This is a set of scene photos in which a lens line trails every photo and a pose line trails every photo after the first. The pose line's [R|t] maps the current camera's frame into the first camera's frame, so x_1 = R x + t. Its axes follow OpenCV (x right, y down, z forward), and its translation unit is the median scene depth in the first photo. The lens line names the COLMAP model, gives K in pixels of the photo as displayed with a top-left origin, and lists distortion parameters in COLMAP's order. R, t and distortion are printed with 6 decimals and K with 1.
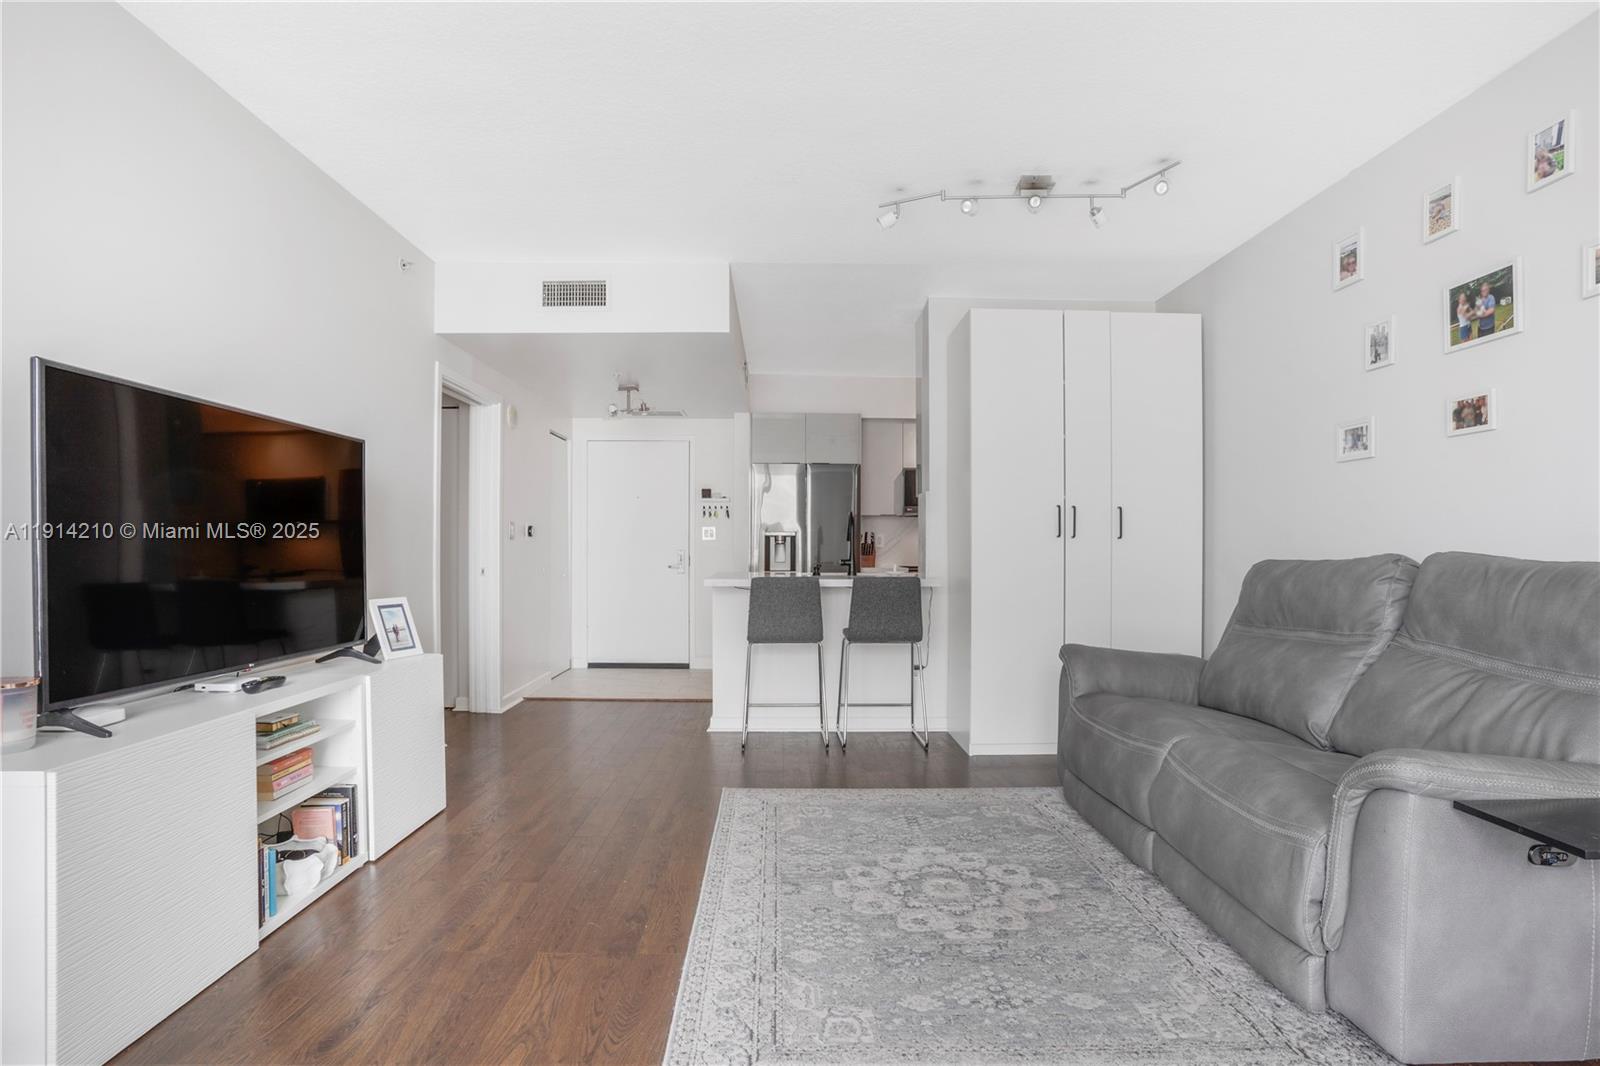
lens RADIAL K [[785.2, 0, 805.7], [0, 785.2, 538.7], [0, 0, 1]] dist [-0.077908, 0.038155]
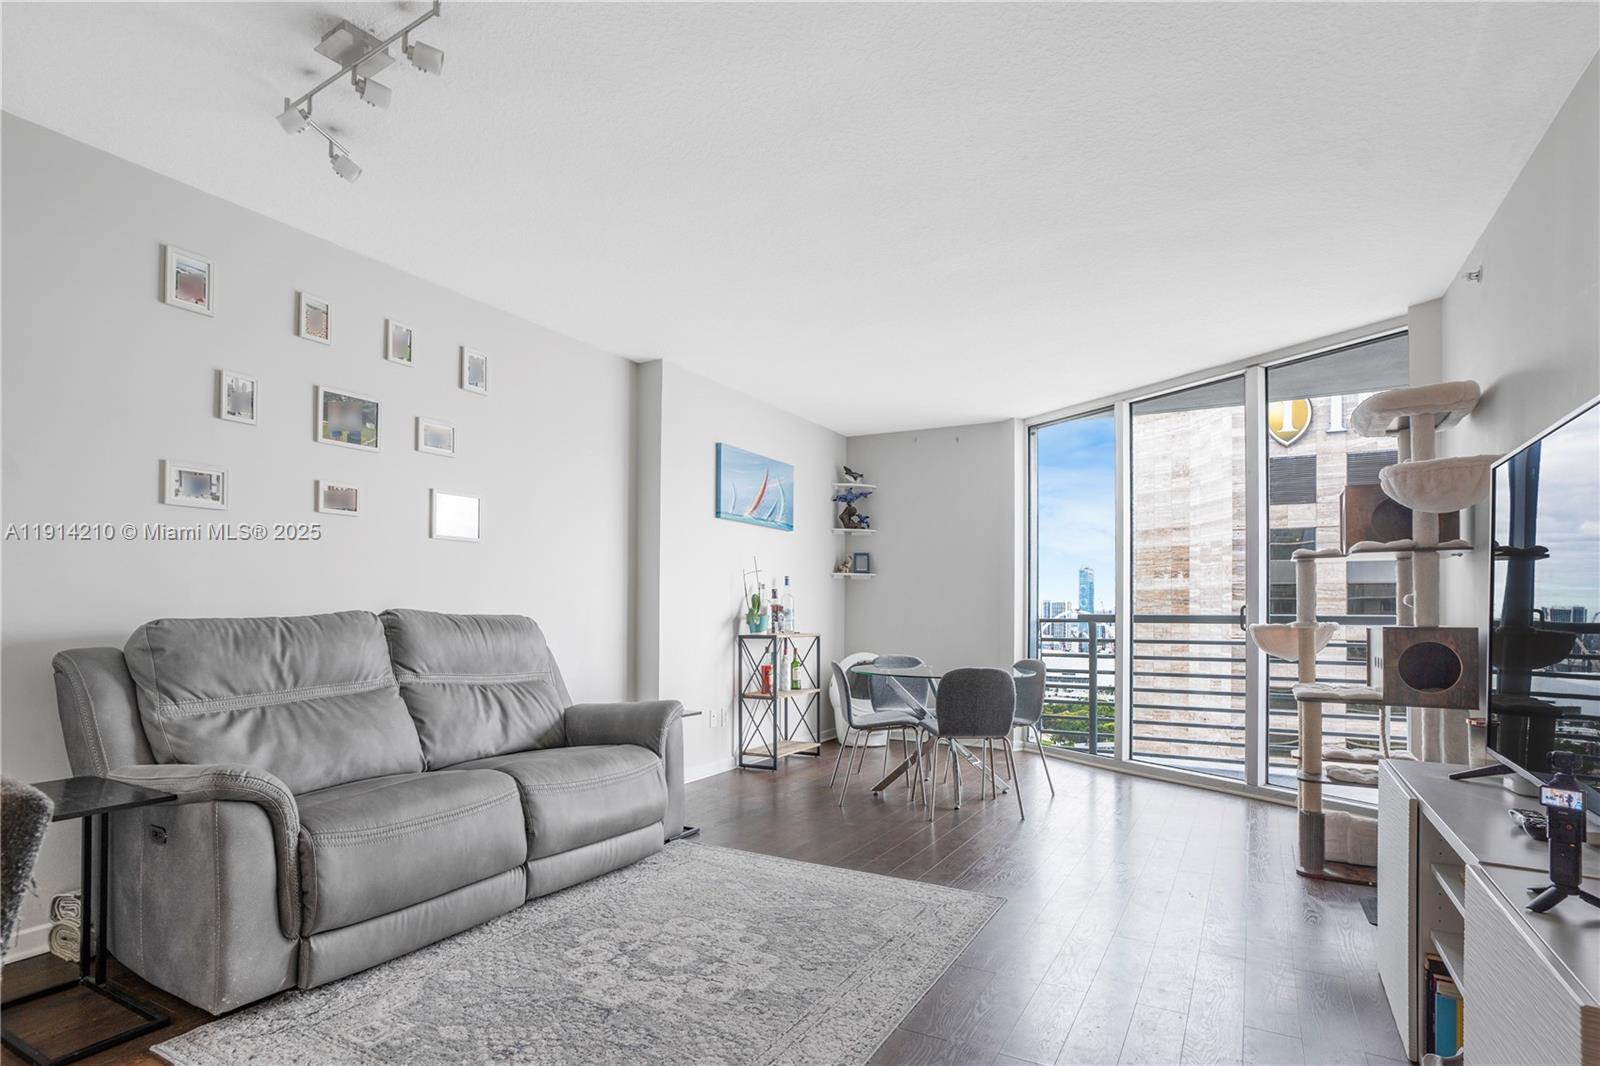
lens RADIAL K [[833.0, 0, 799.8], [0, 833.0, 608.9], [0, 0, 1]] dist [-0.043394, 0.000604]
pose [[-0.860199, -0.002605, 0.509952, -0.472064], [-0.011699, 0.999825, -0.014627, 0.027695], [-0.509824, -0.018548, -0.860079, 1.768791]]
